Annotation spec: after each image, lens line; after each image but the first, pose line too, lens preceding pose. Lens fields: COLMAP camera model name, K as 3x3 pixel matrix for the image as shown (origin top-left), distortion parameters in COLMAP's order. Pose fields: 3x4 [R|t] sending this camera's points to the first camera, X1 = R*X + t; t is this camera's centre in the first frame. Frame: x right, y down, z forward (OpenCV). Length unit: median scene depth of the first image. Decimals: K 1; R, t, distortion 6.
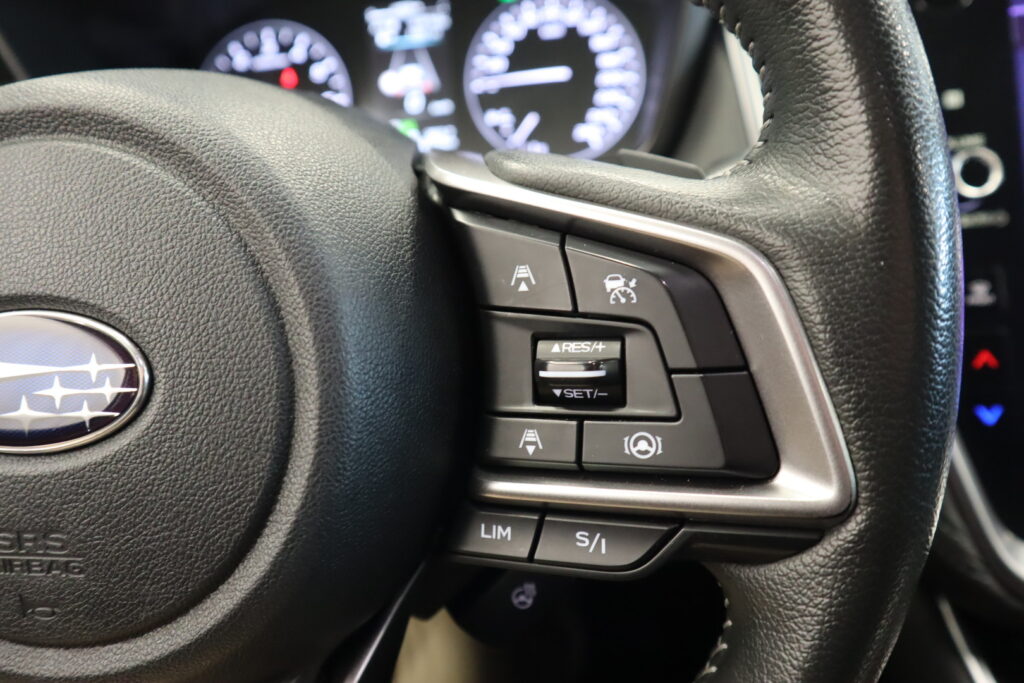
lens RADIAL K [[744.8, 0, 513.2], [0, 744.8, 354.5], [0, 0, 1]] dist [-0.163291, 0.125435]
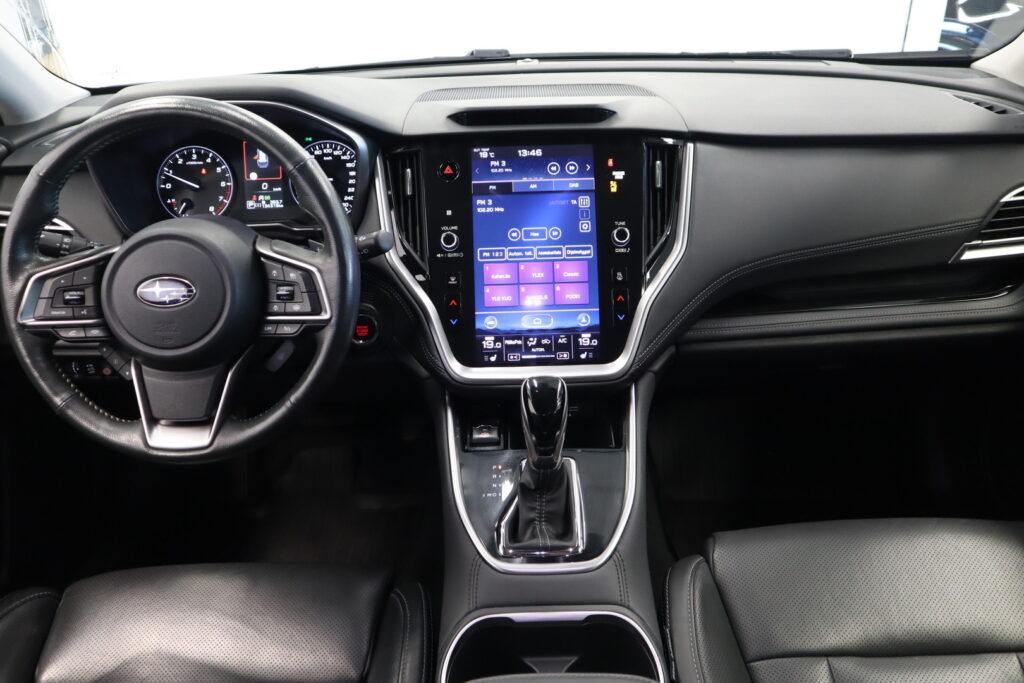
lens RADIAL K [[864.2, 0, 512.9], [0, 864.2, 339.8], [0, 0, 1]] dist [-0.033985, 0.005553]
pose [[0.993393, 0.021544, 0.112719, 0.912965], [-0.020321, 0.999722, -0.011981, 0.357233], [-0.112946, 0.009611, 0.993555, -4.636722]]
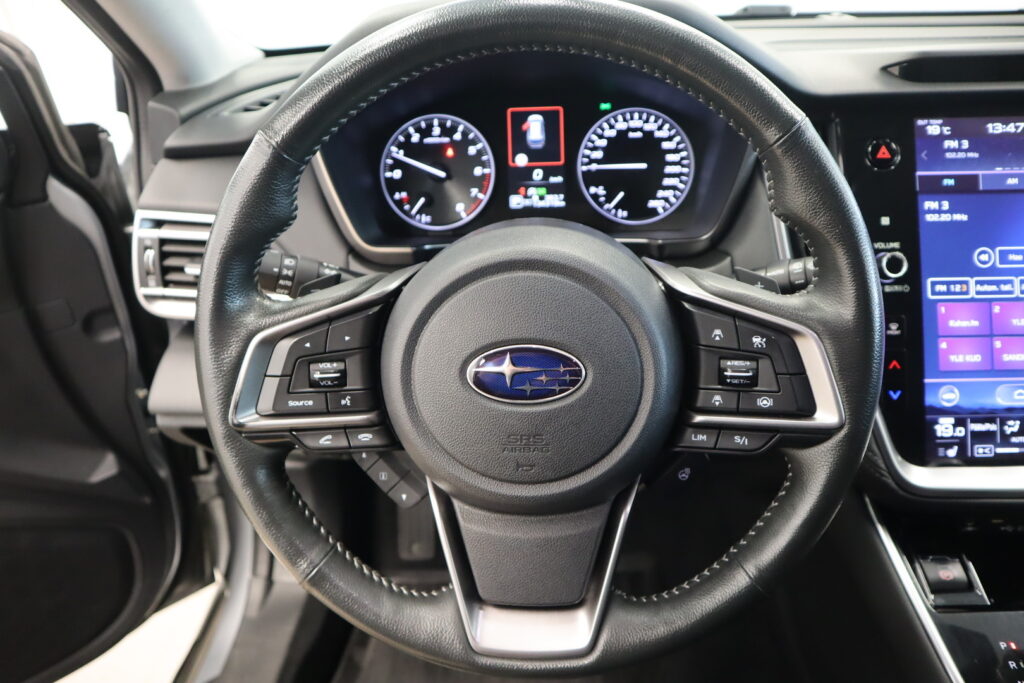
lens RADIAL K [[744.8, 0, 513.2], [0, 744.8, 354.5], [0, 0, 1]] dist [-0.163291, 0.125435]
pose [[0.995787, 0.024190, 0.088447, -0.885090], [-0.027504, 0.998957, 0.036450, -0.107307], [-0.087473, -0.038729, 0.995414, -1.396826]]
